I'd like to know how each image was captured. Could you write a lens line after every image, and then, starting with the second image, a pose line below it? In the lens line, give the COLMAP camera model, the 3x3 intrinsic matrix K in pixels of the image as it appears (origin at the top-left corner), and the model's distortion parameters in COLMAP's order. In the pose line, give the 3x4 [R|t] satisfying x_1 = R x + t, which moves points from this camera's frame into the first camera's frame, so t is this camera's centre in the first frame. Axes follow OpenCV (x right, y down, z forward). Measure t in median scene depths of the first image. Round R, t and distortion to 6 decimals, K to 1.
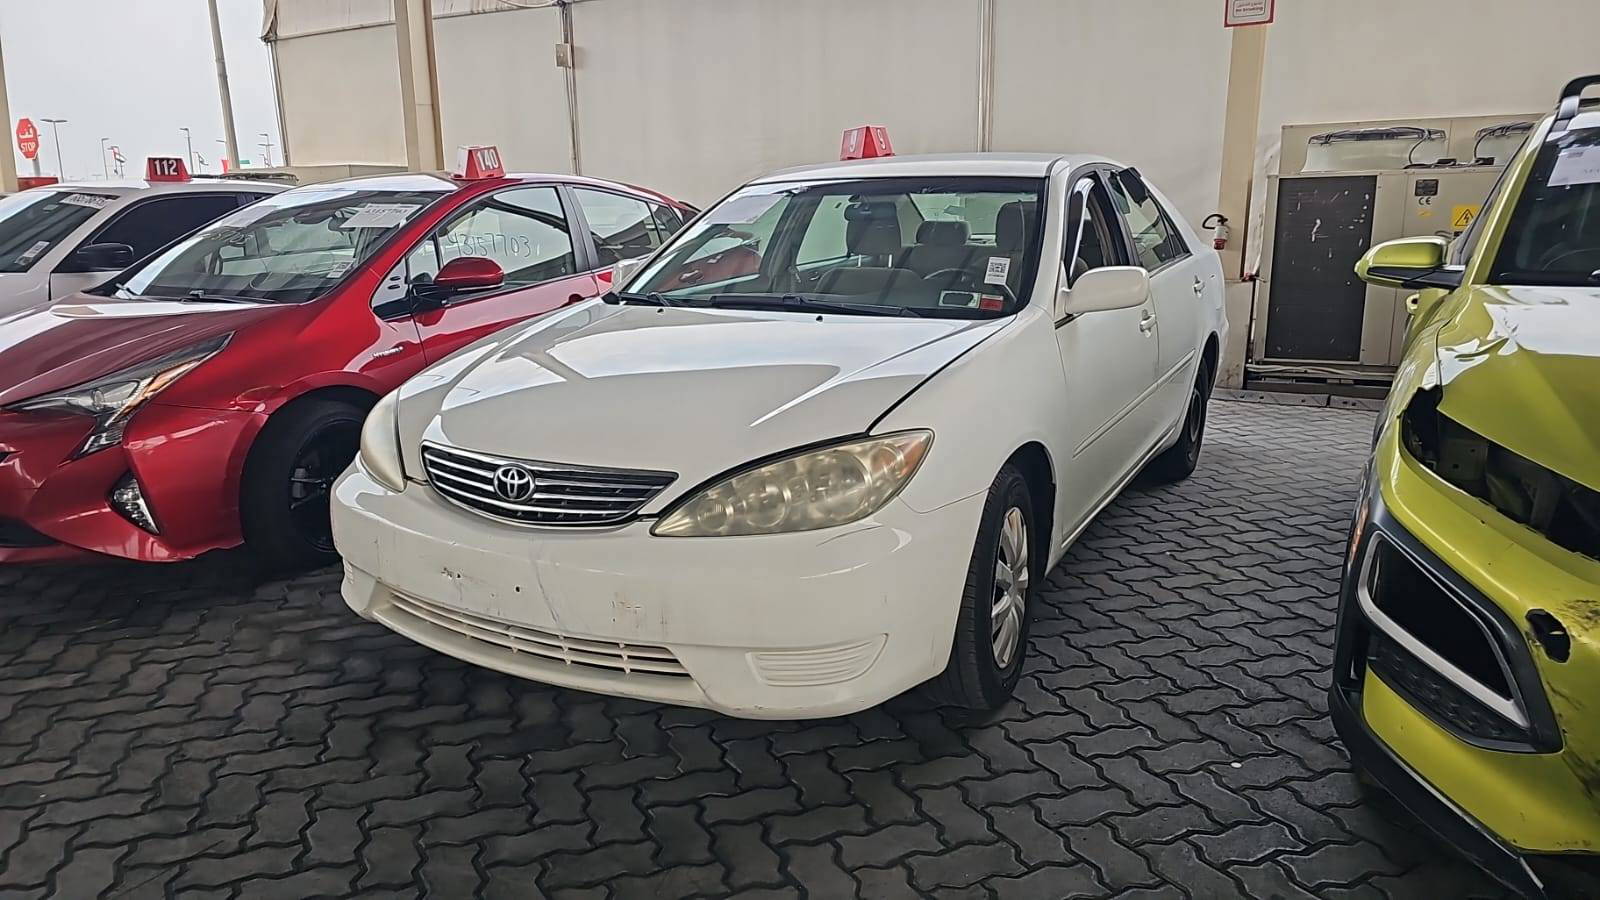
lens RADIAL K [[1102.6, 0, 793.3], [0, 1102.6, 454.1], [0, 0, 1]] dist [0.000899, 0.000801]
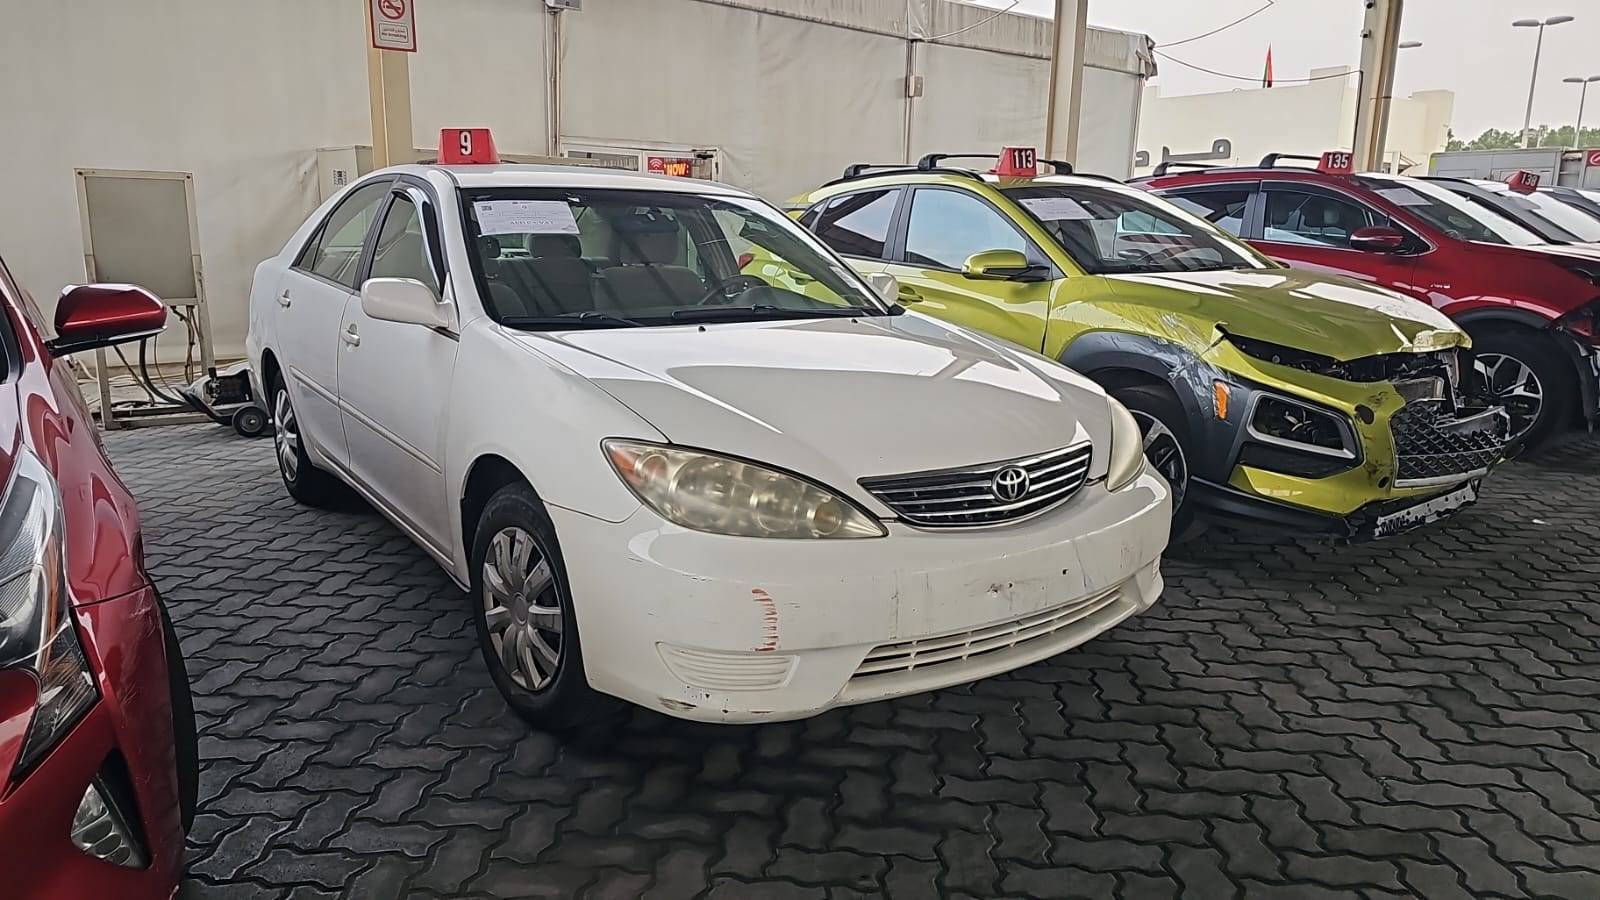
lens RADIAL K [[1102.6, 0, 793.3], [0, 1102.6, 454.1], [0, 0, 1]] dist [0.000899, 0.000801]
pose [[0.373422, -0.166326, 0.912629, -1.258756], [0.178907, 0.978239, 0.105080, -0.145098], [-0.910246, 0.124036, 0.395053, 0.764217]]
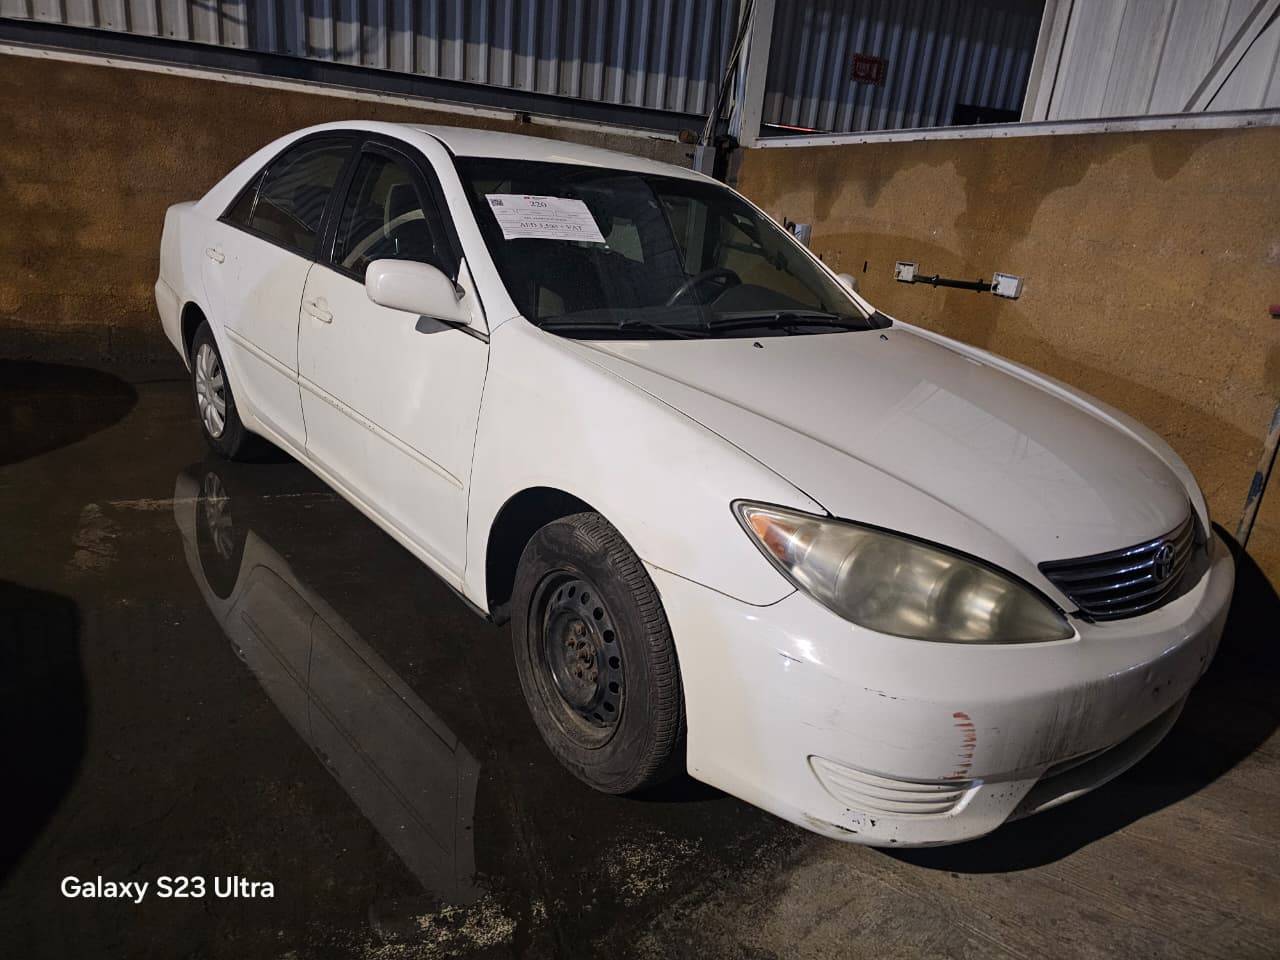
lens RADIAL K [[855.4, 0, 645.5], [0, 855.4, 438.8], [0, 0, 1]] dist [0.046038, -0.000902]
pose [[0.275487, -0.217993, 0.936262, -1.023976], [0.107644, 0.974819, 0.195297, -0.260372], [-0.955259, 0.046981, 0.292016, 1.183819]]
